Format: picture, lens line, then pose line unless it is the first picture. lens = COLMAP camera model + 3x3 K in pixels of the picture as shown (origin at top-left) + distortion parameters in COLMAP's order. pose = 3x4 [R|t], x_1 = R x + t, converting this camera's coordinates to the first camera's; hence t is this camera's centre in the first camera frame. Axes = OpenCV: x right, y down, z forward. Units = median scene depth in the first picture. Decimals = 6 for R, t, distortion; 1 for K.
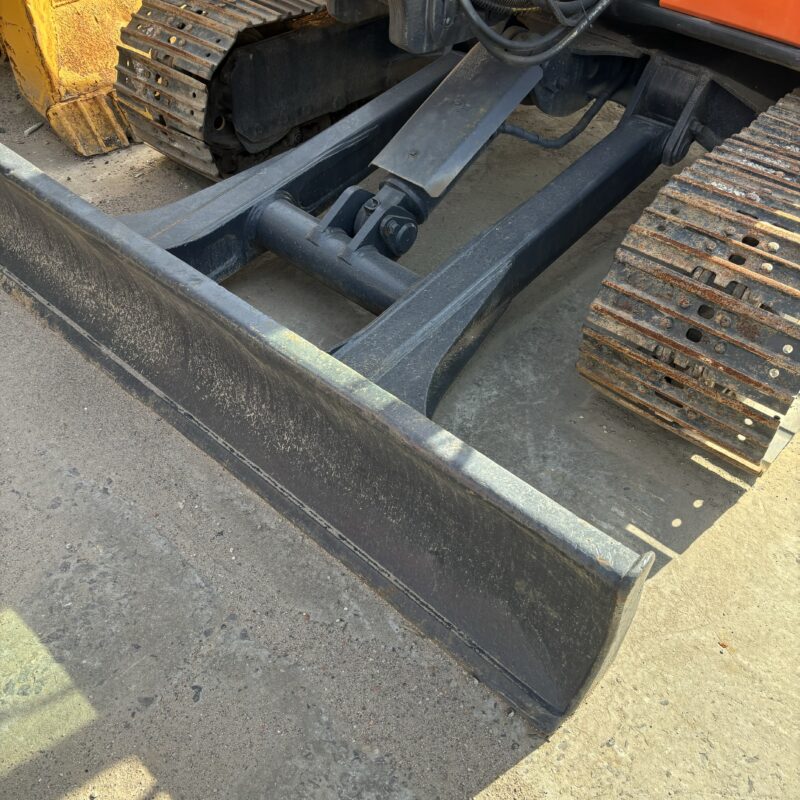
lens RADIAL K [[822.6, 0, 400.0], [0, 822.6, 400.0], [0, 0, 1]] dist [-0.011201, 0.048729]
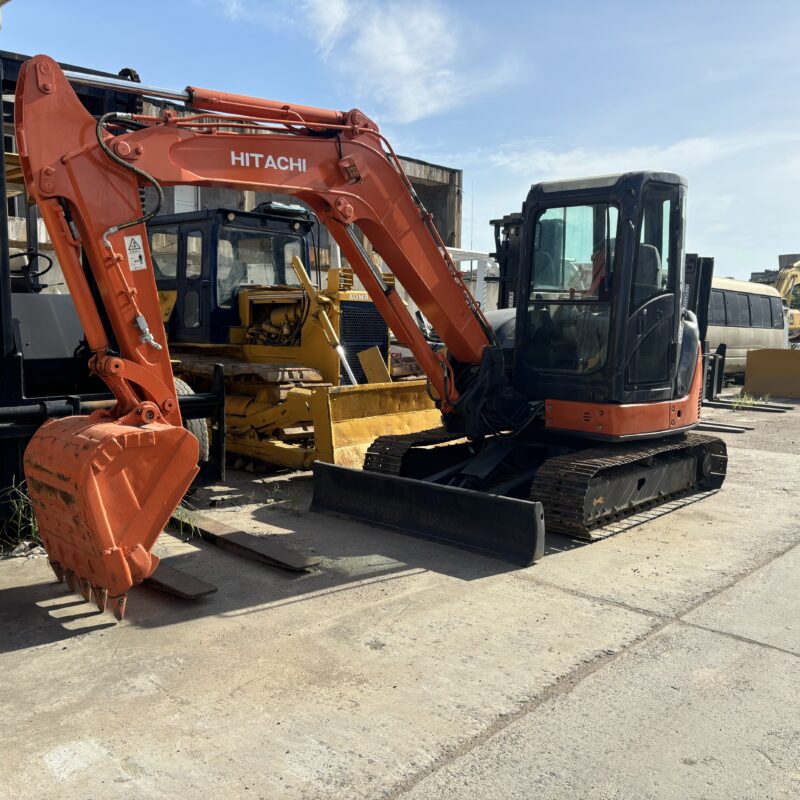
lens RADIAL K [[813.0, 0, 398.3], [0, 813.0, 404.1], [0, 0, 1]] dist [0.023504, -0.022746]
pose [[0.999496, -0.031549, -0.003554, -0.283739], [0.023081, 0.798925, -0.600988, 1.552356], [0.021800, 0.600603, 0.799250, -1.858200]]
